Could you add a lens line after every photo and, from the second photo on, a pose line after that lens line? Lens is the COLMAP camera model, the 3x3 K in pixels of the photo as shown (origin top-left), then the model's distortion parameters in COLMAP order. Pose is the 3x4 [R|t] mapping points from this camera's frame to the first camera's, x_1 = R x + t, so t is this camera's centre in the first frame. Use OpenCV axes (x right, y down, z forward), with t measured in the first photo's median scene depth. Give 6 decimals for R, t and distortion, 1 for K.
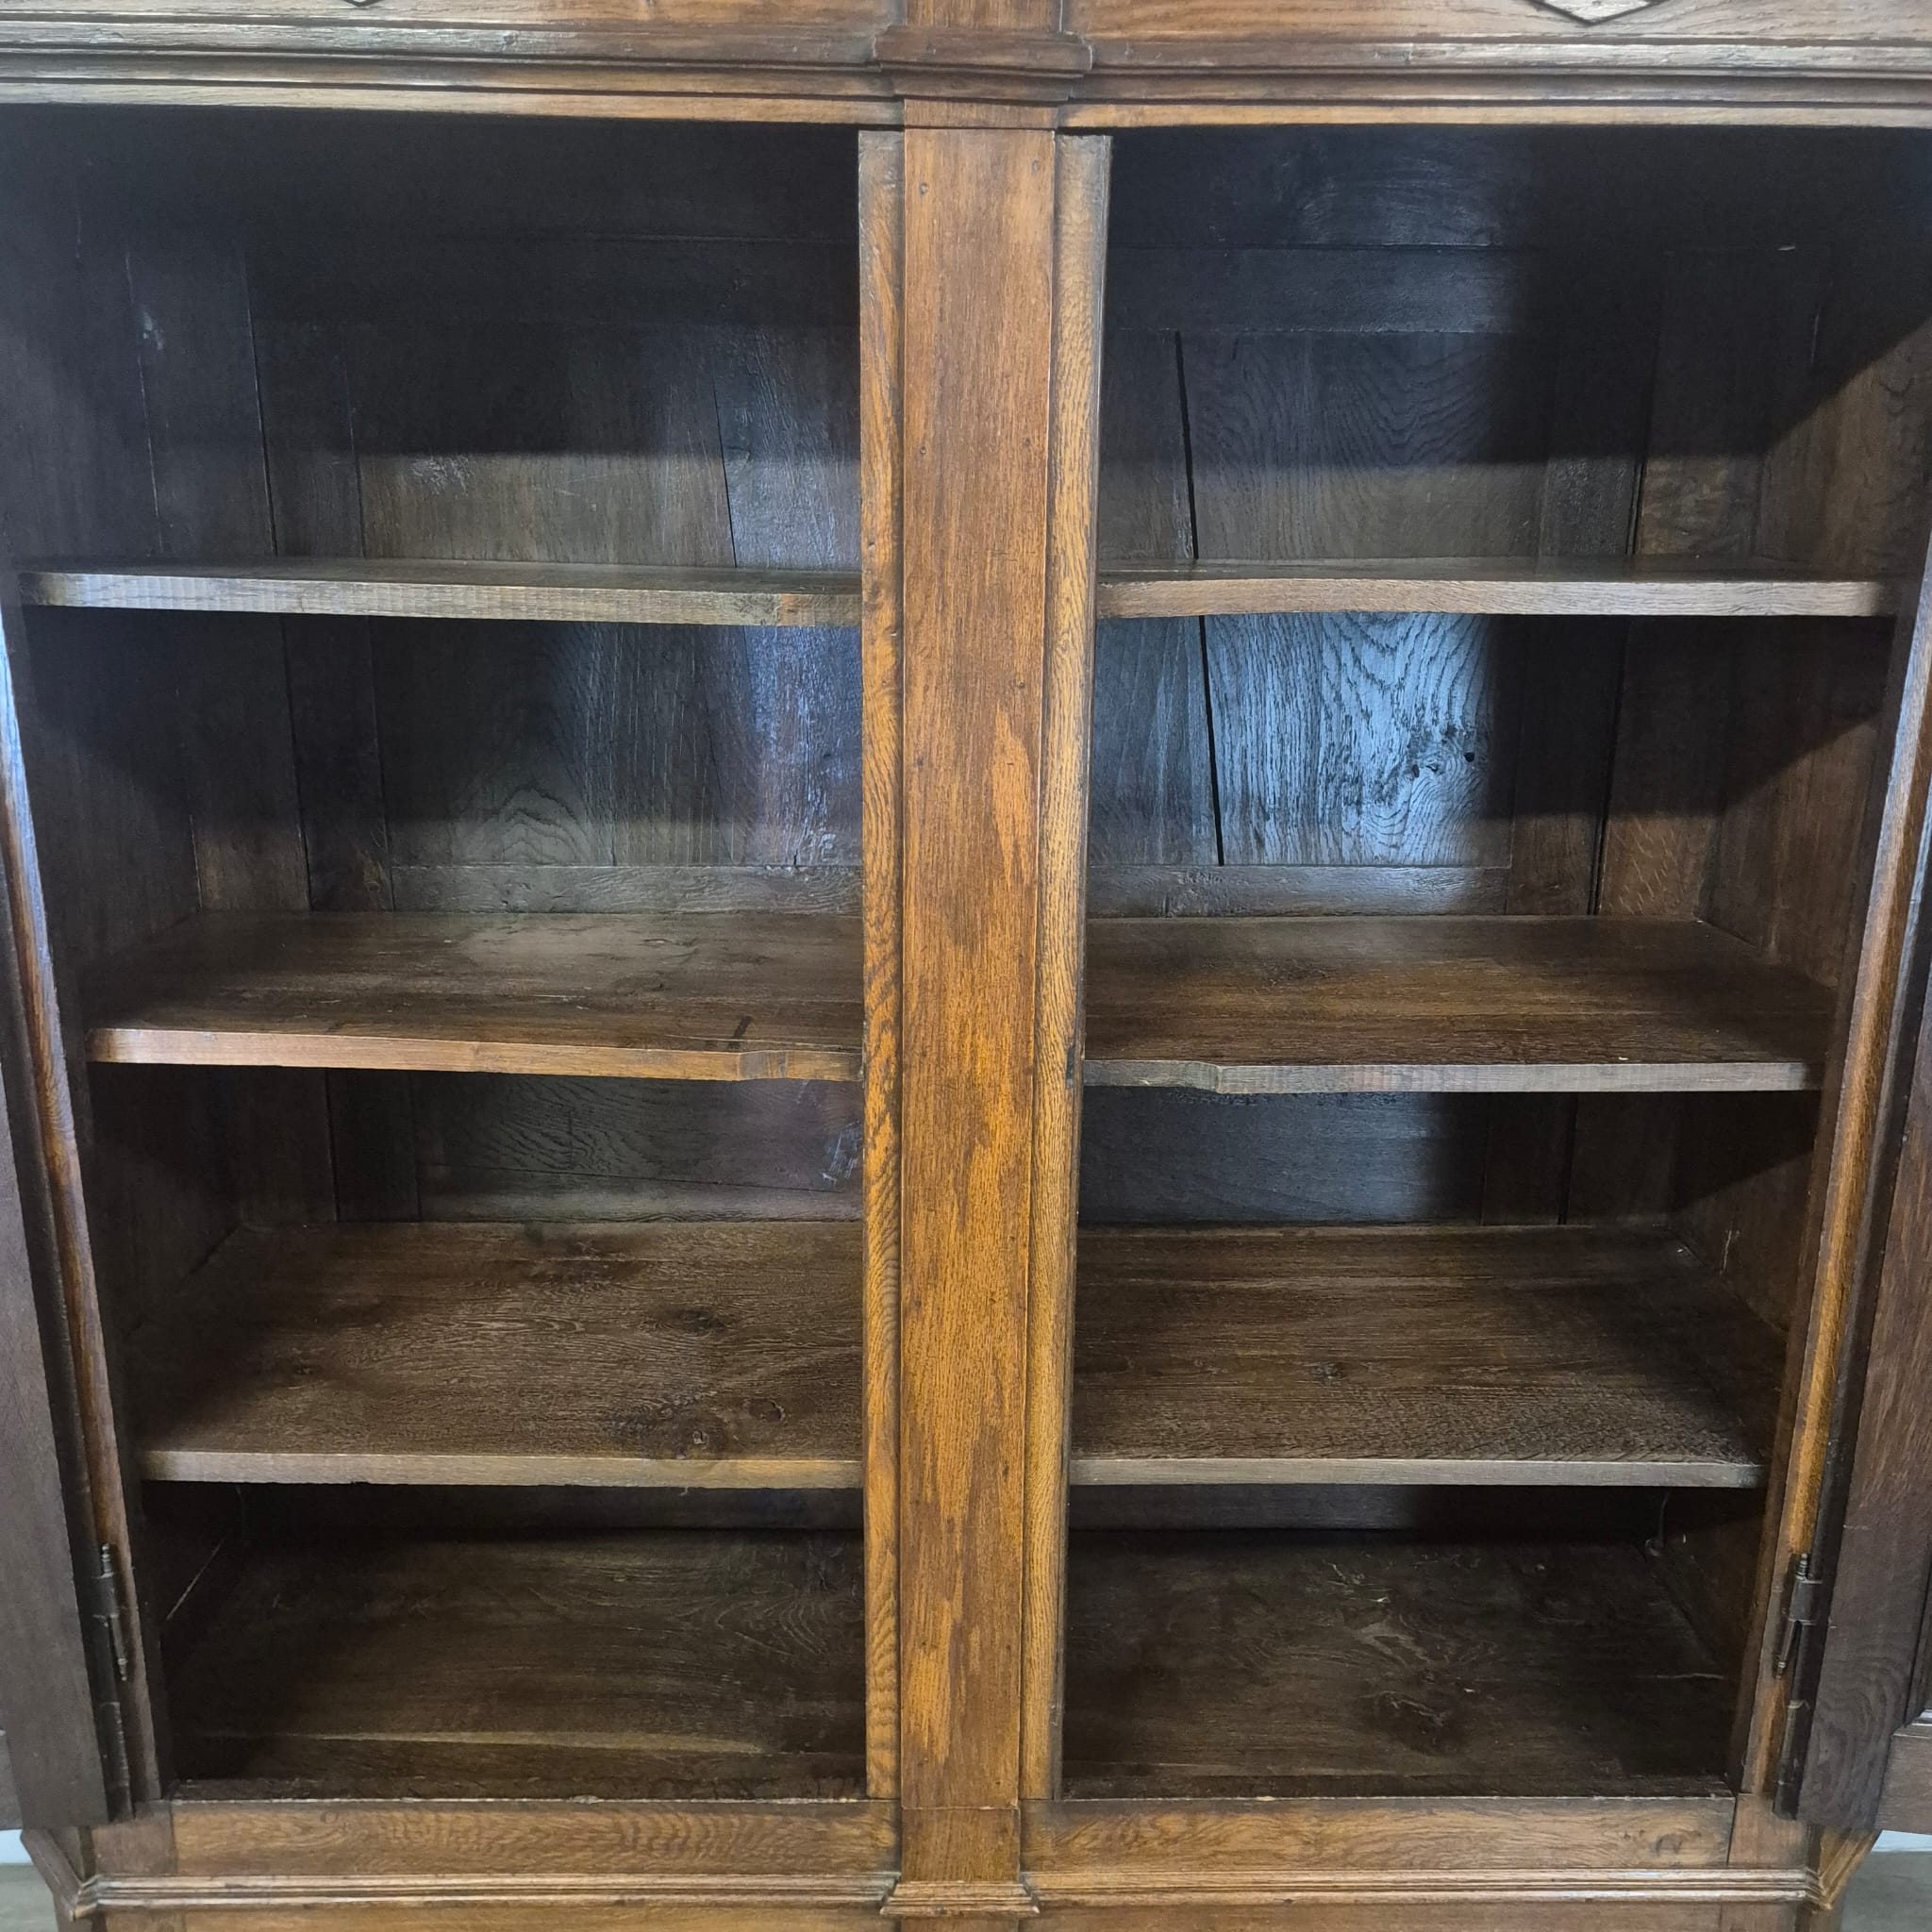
lens RADIAL K [[1736.0, 0, 971.7], [0, 1736.0, 970.8], [0, 0, 1]] dist [0.073622, -0.065299]
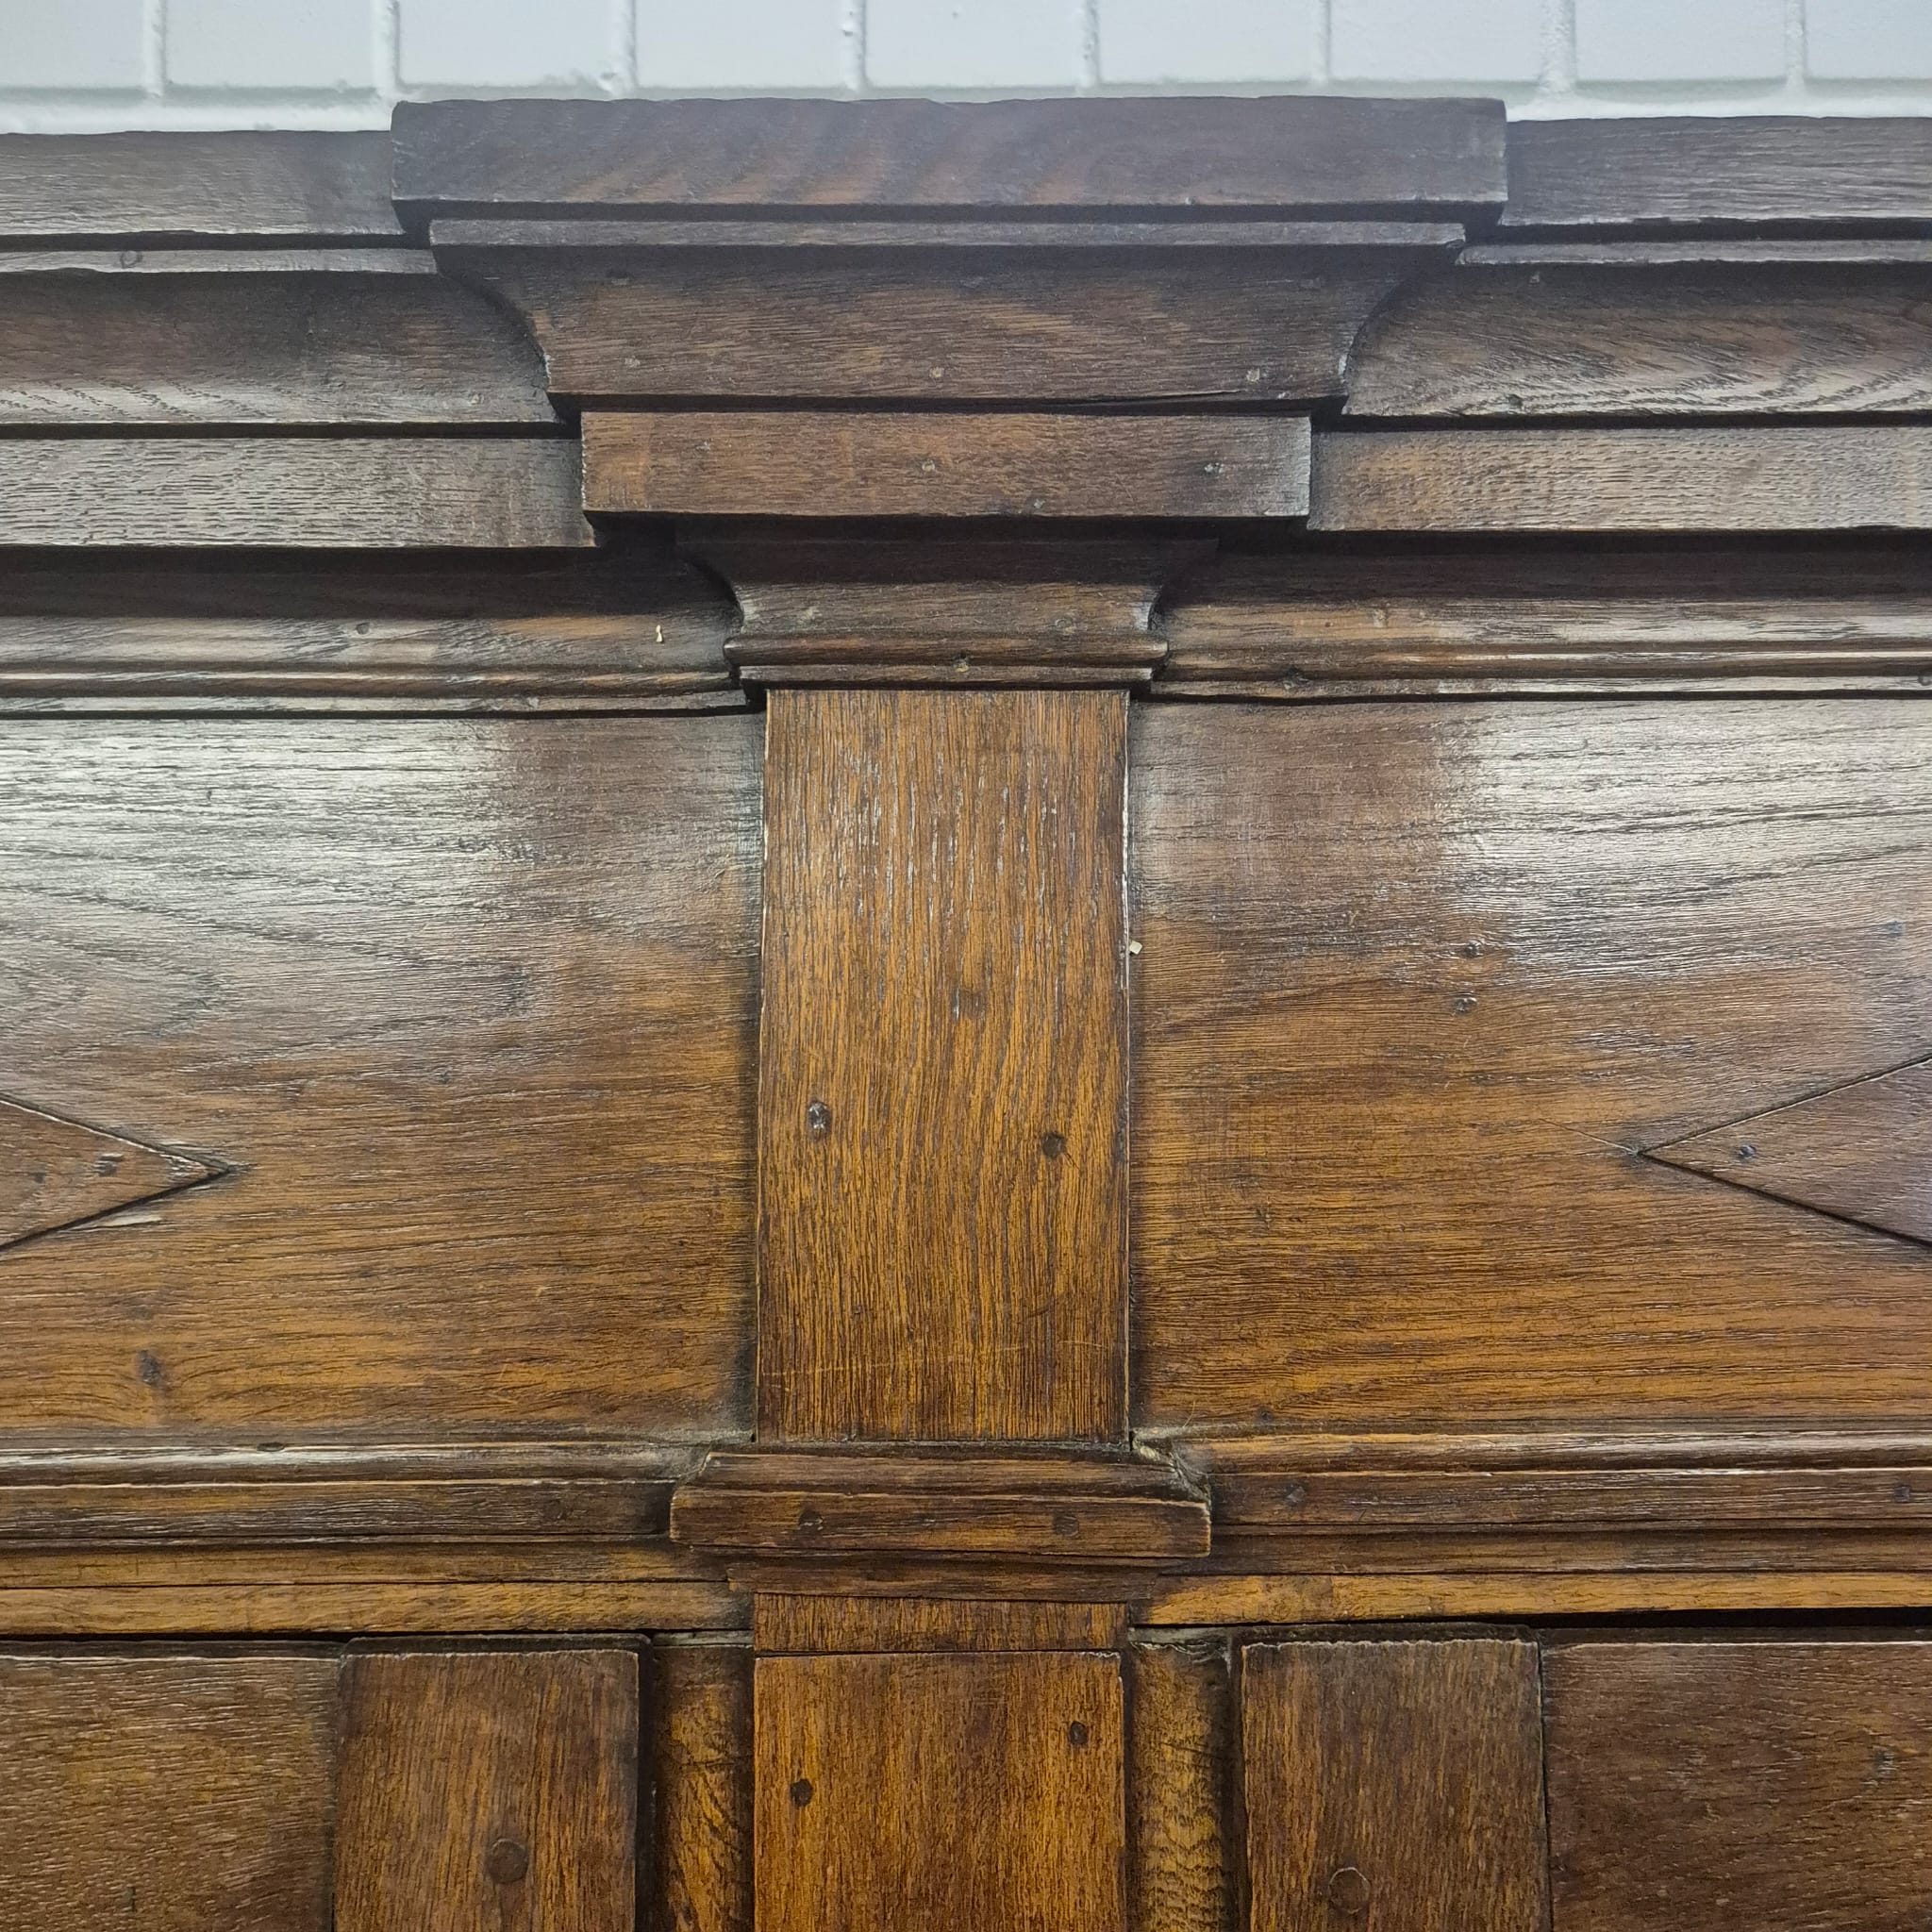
lens RADIAL K [[1736.0, 0, 971.7], [0, 1736.0, 970.8], [0, 0, 1]] dist [0.073622, -0.065299]
pose [[0.999716, -0.018149, -0.015473, 0.016561], [0.012489, 0.951093, -0.308653, -0.385047], [0.020318, 0.308372, 0.951049, 0.430197]]
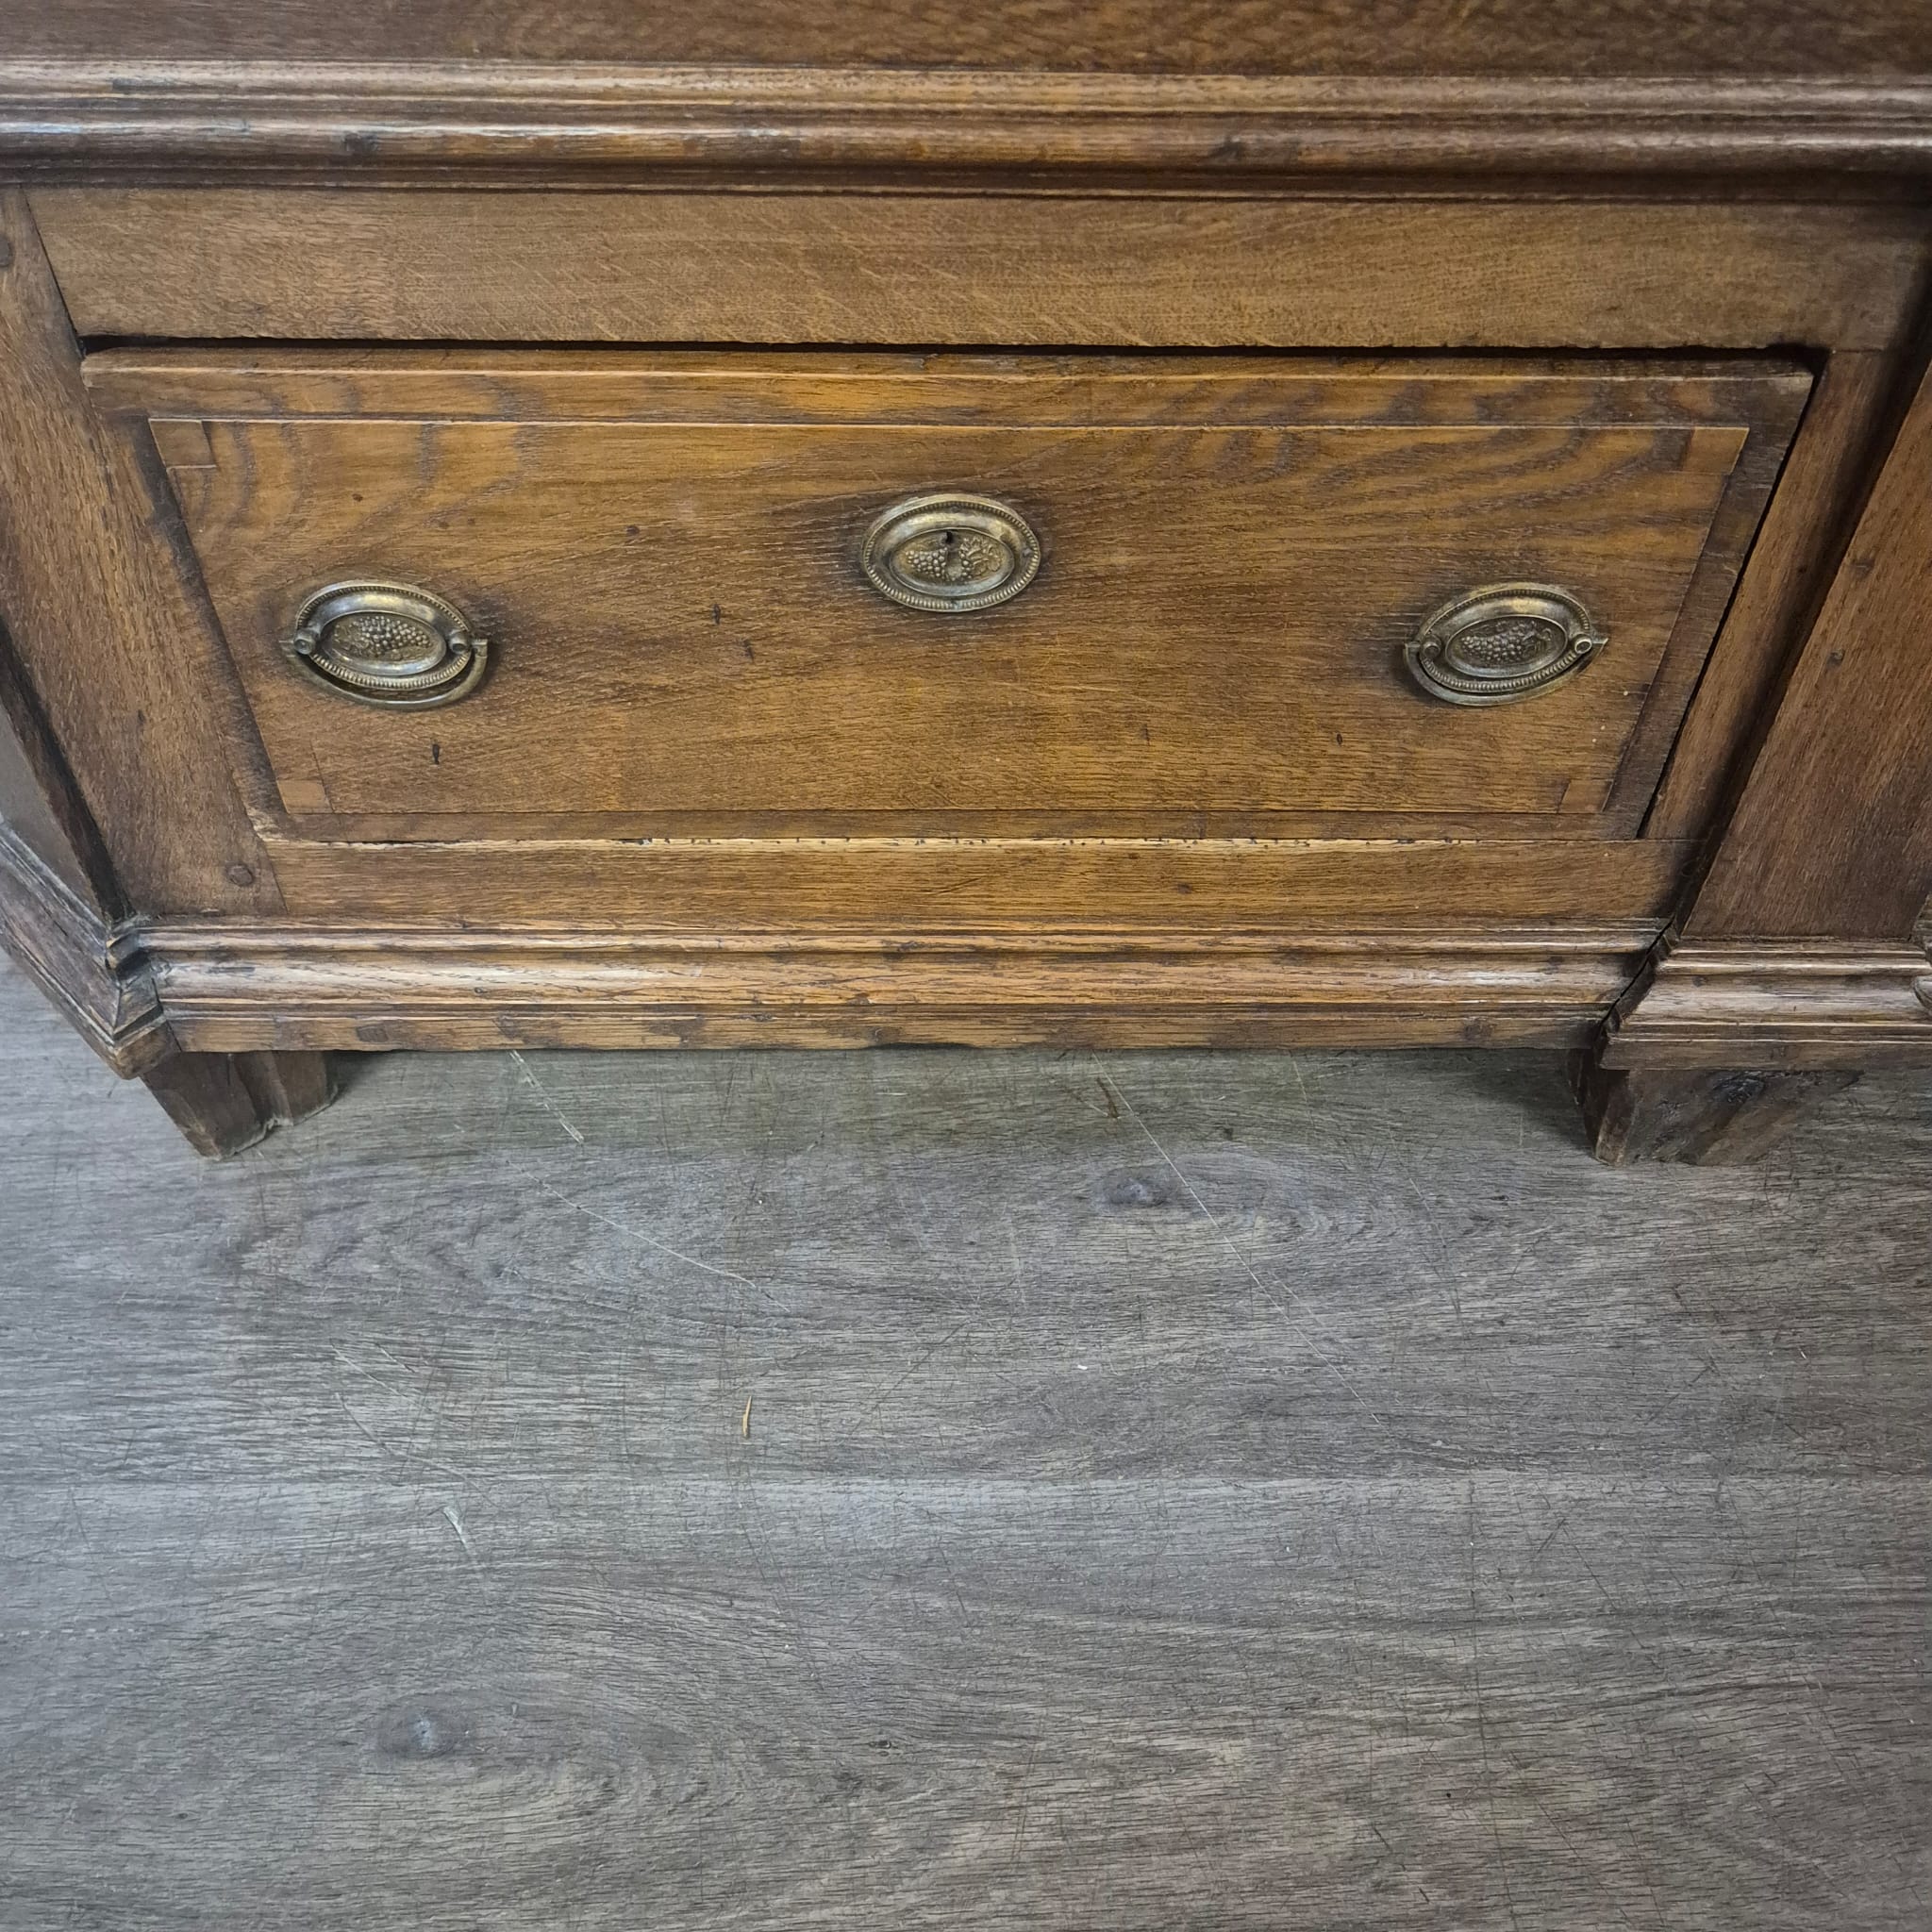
lens RADIAL K [[1736.0, 0, 971.7], [0, 1736.0, 970.8], [0, 0, 1]] dist [0.073622, -0.065299]
pose [[0.999985, 0.003113, -0.004530, -0.251295], [-0.000428, 0.865783, 0.500420, 0.497226], [0.005480, -0.500410, 0.865771, 0.613719]]
